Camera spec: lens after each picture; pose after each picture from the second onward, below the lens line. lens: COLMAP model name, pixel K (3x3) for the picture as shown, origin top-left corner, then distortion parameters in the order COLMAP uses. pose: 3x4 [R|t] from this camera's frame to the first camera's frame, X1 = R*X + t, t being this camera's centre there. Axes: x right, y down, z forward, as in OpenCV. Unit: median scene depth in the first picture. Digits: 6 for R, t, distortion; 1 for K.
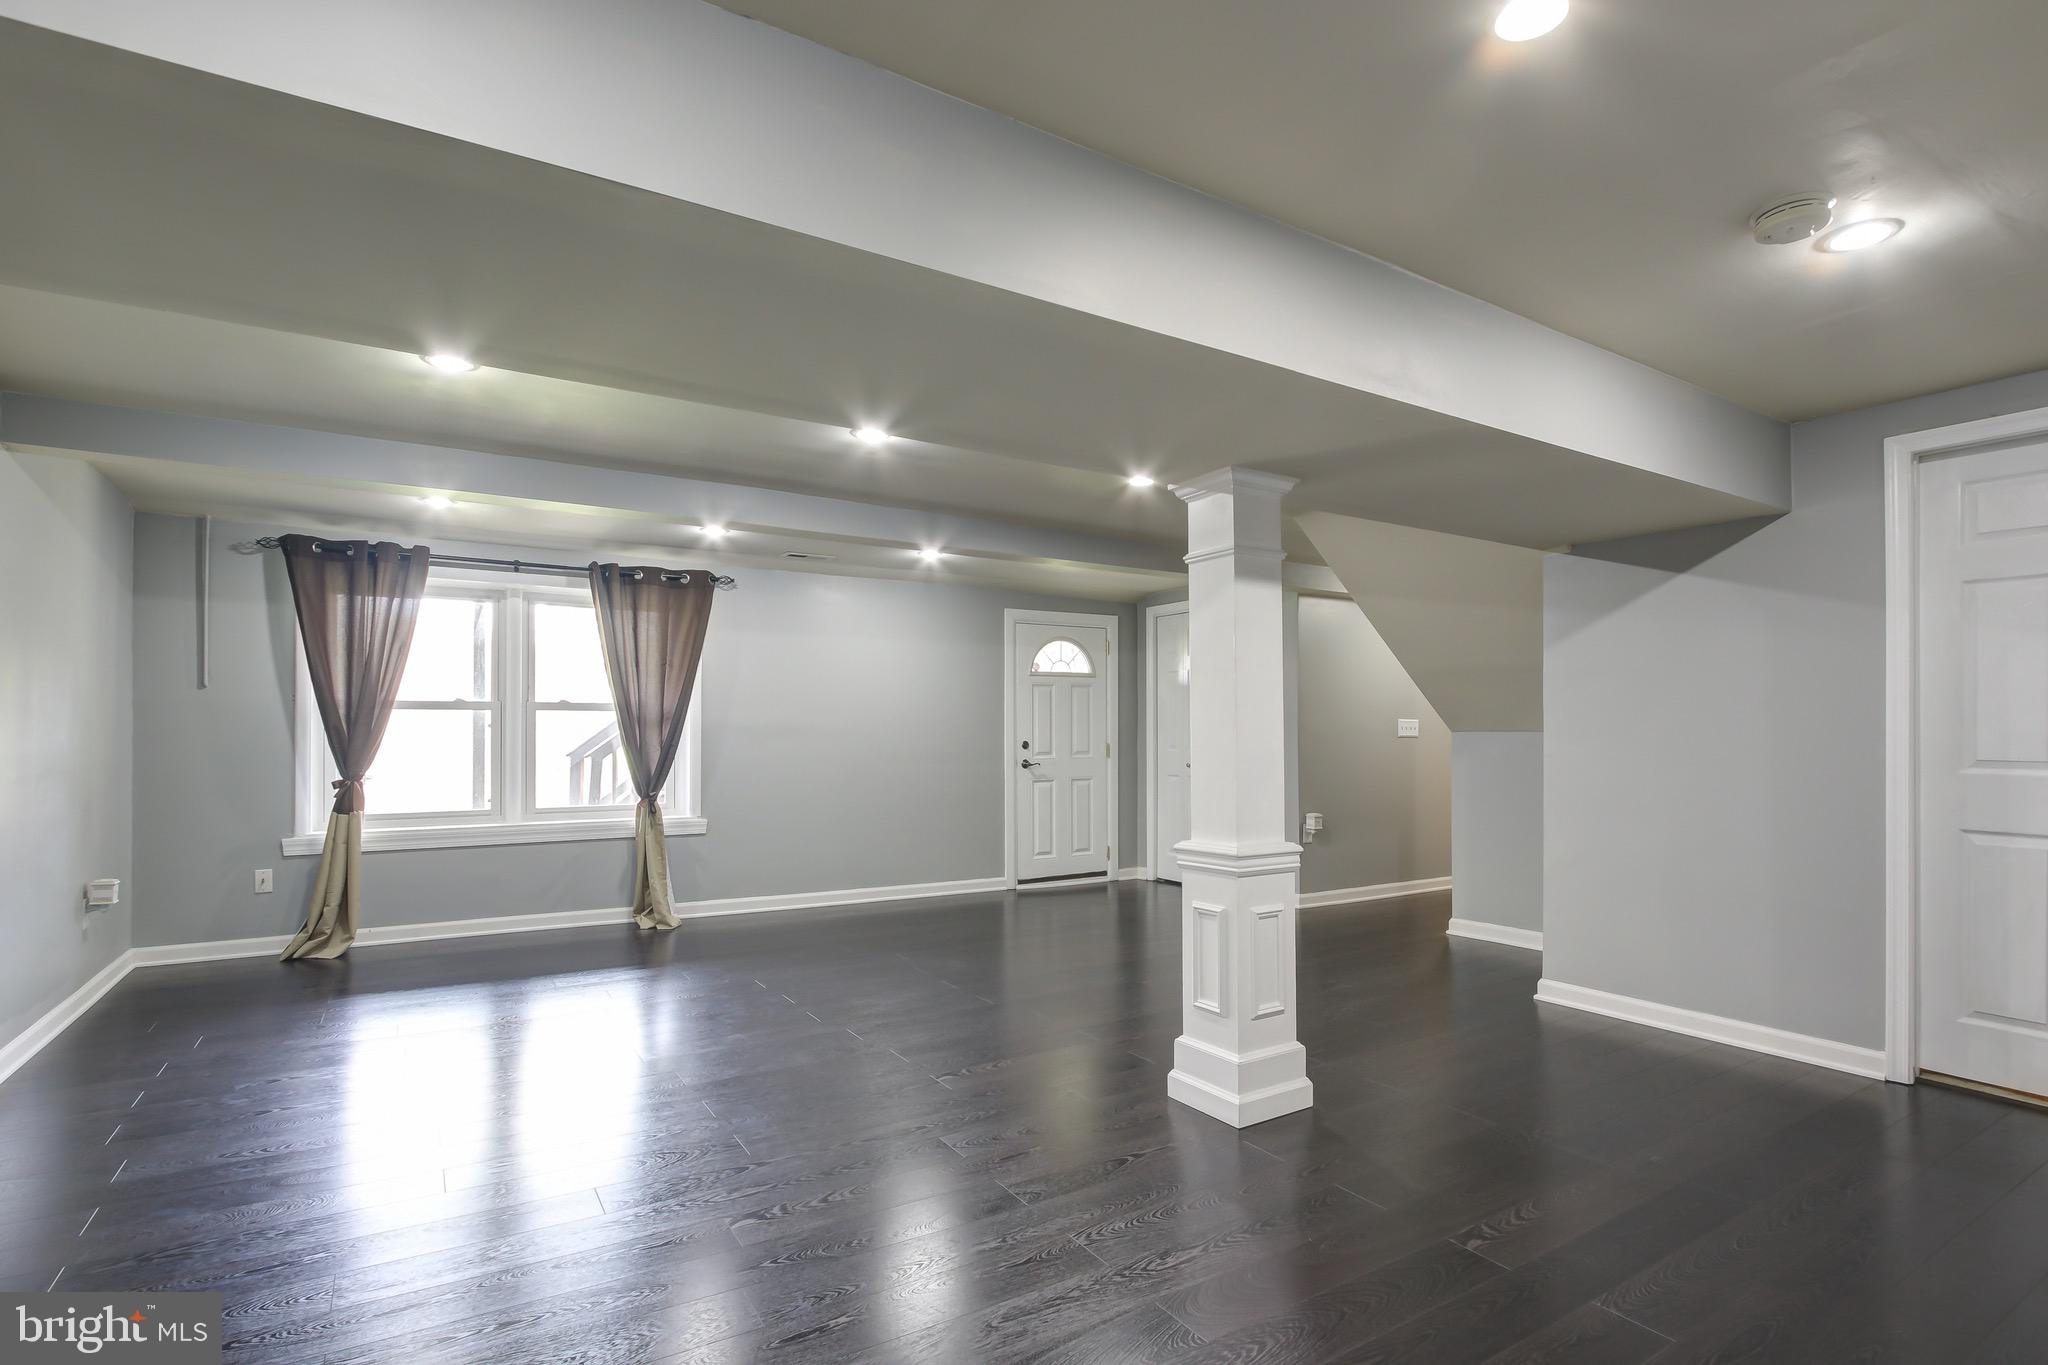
lens RADIAL K [[995.0, 0, 1039.0], [0, 995.0, 732.3], [0, 0, 1]] dist [-0.001808, -0.000038]
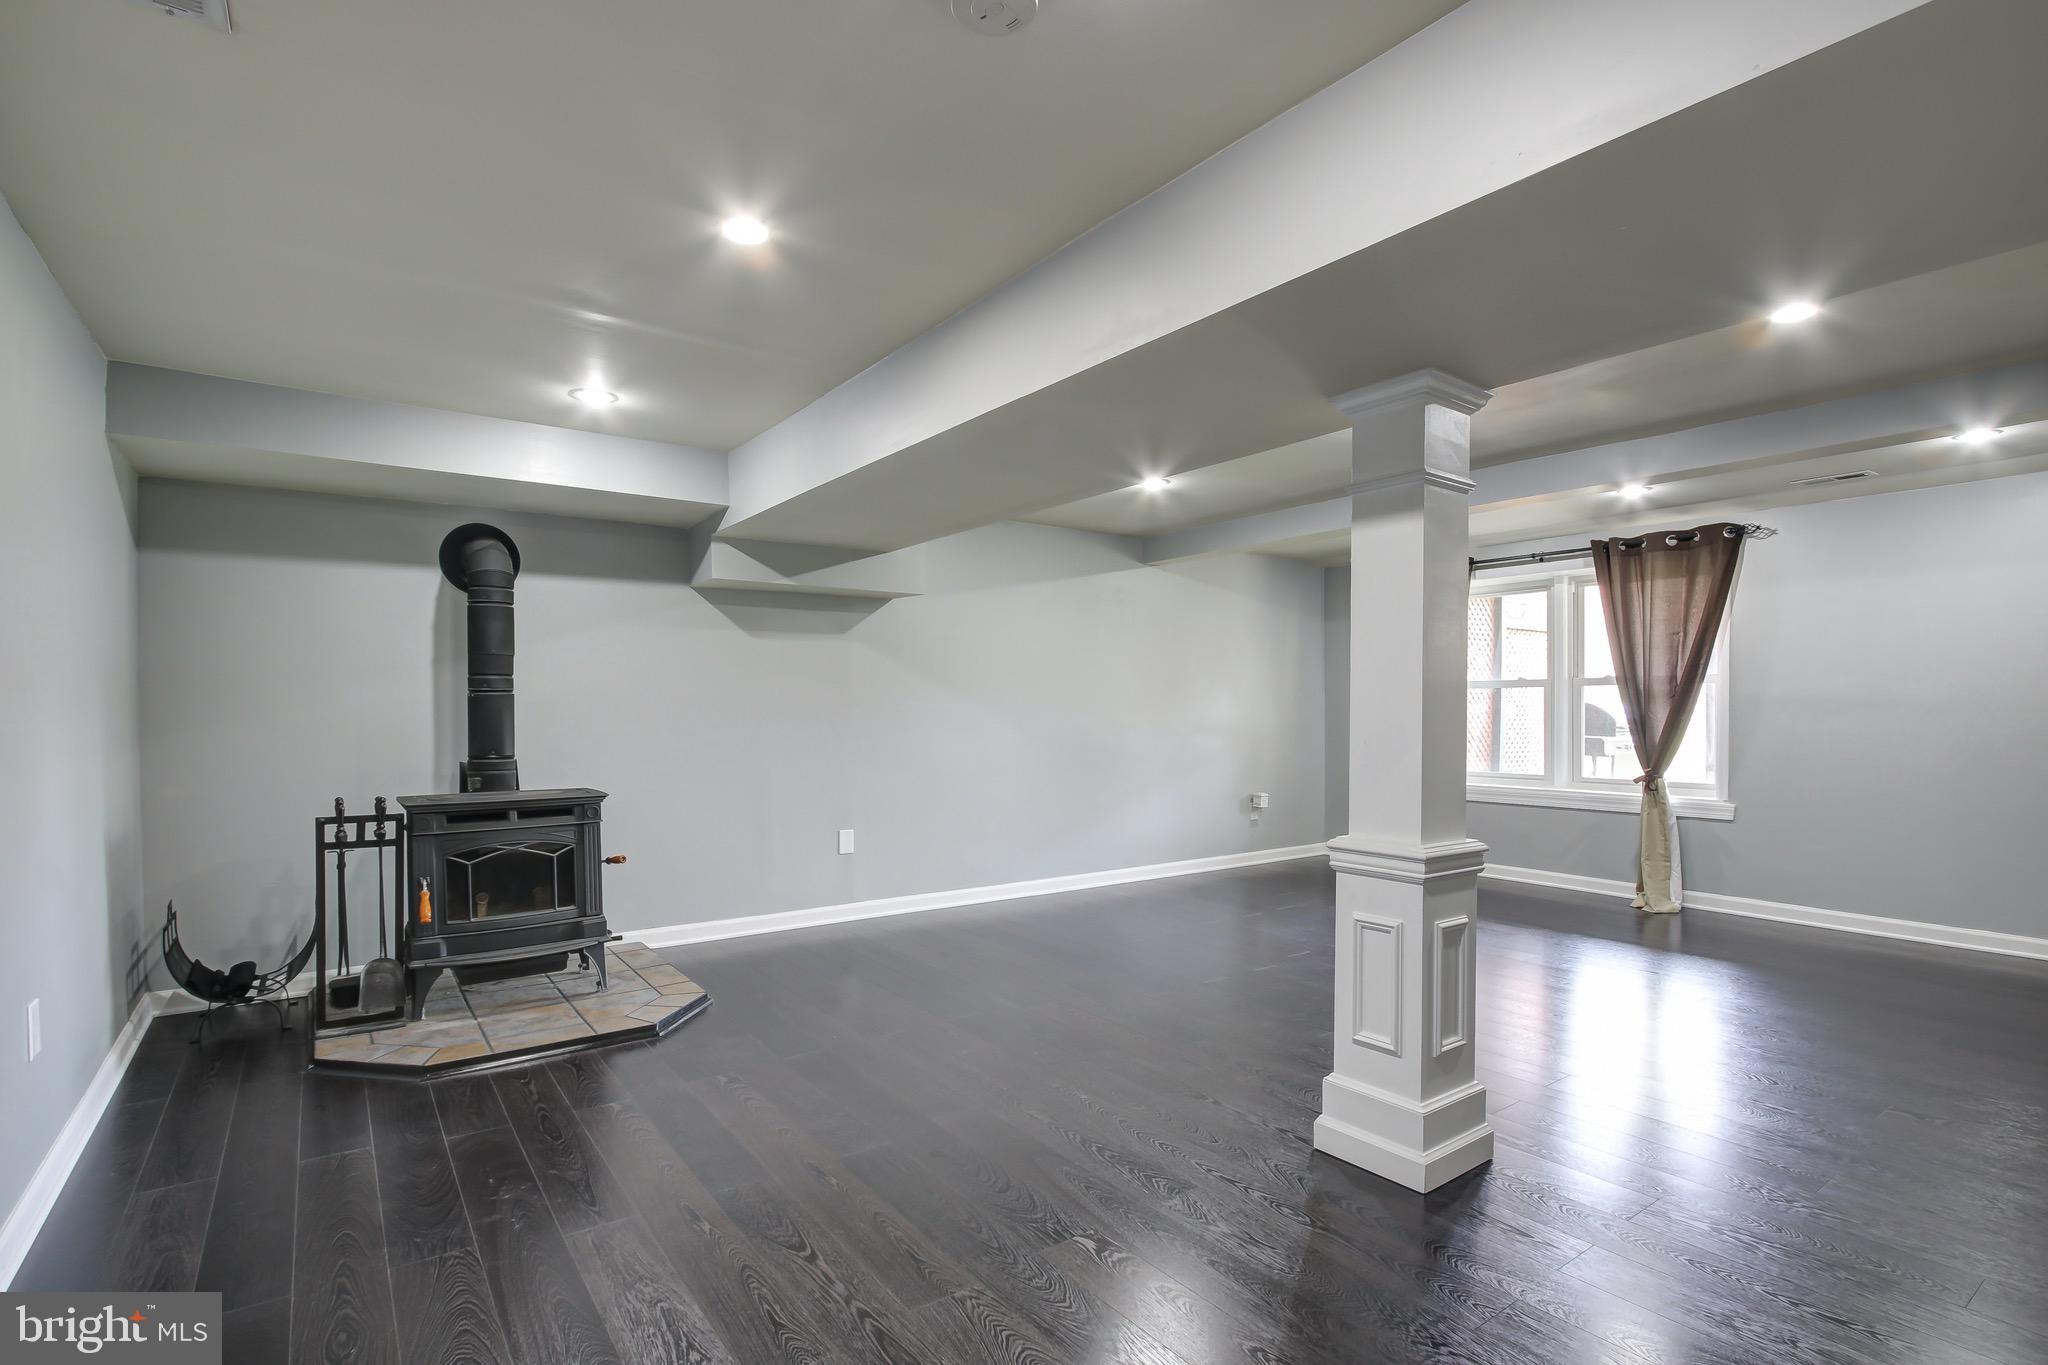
lens RADIAL K [[995.0, 0, 1039.0], [0, 995.0, 732.3], [0, 0, 1]] dist [-0.001808, -0.000038]
pose [[0.055677, 0.025653, -0.998119, 0.538234], [0.008117, 0.999625, 0.026145, -0.004693], [0.998416, -0.009557, 0.055448, 0.361961]]
